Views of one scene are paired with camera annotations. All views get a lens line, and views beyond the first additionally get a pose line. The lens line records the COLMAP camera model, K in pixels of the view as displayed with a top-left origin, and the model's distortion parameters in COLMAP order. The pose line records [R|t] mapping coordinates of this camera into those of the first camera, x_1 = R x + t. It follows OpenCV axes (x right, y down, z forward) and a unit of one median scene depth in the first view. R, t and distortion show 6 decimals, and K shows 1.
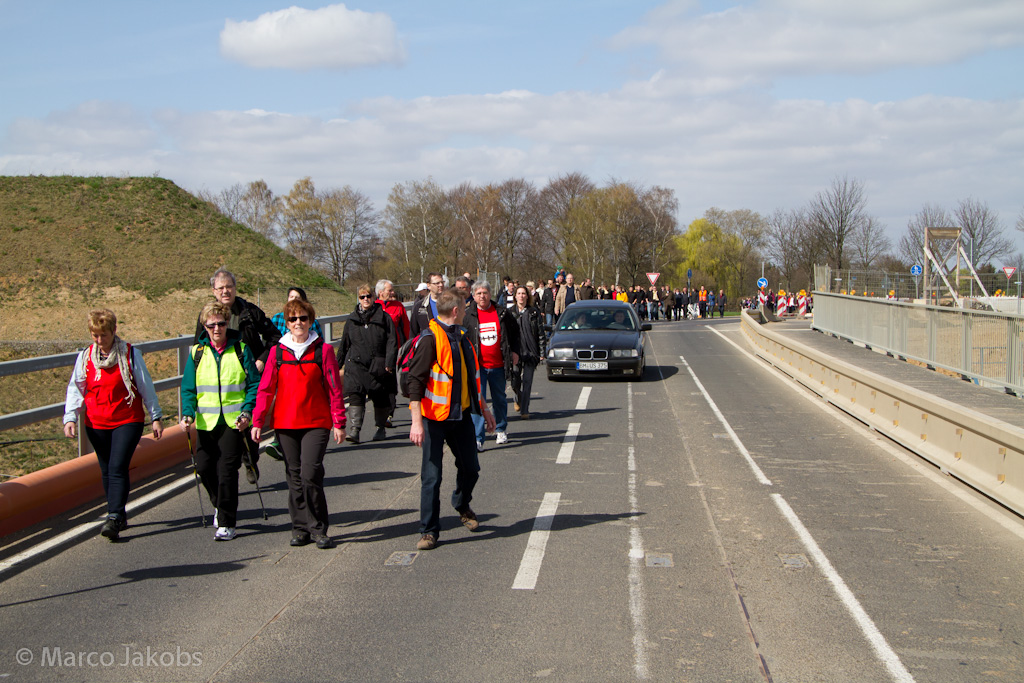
lens RADIAL K [[1599.0, 0, 512.0], [0, 1599.0, 341.5], [0, 0, 1]] dist [0.213005, 0.106228]
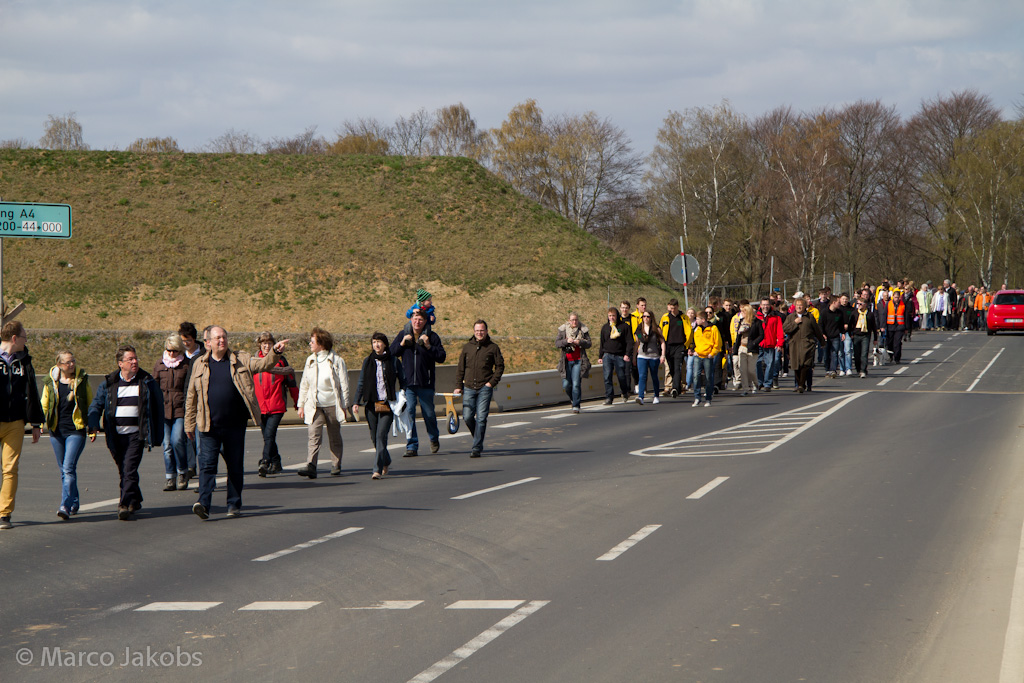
lens RADIAL K [[3198.8, 0, 513.4], [0, 3198.8, 355.0], [0, 0, 1]] dist [0.773166, -0.062106]
pose [[0.994554, 0.018652, -0.102541, -0.003051], [-0.019451, 0.999788, -0.006797, 0.006510], [0.102392, 0.008754, 0.994706, -0.263590]]
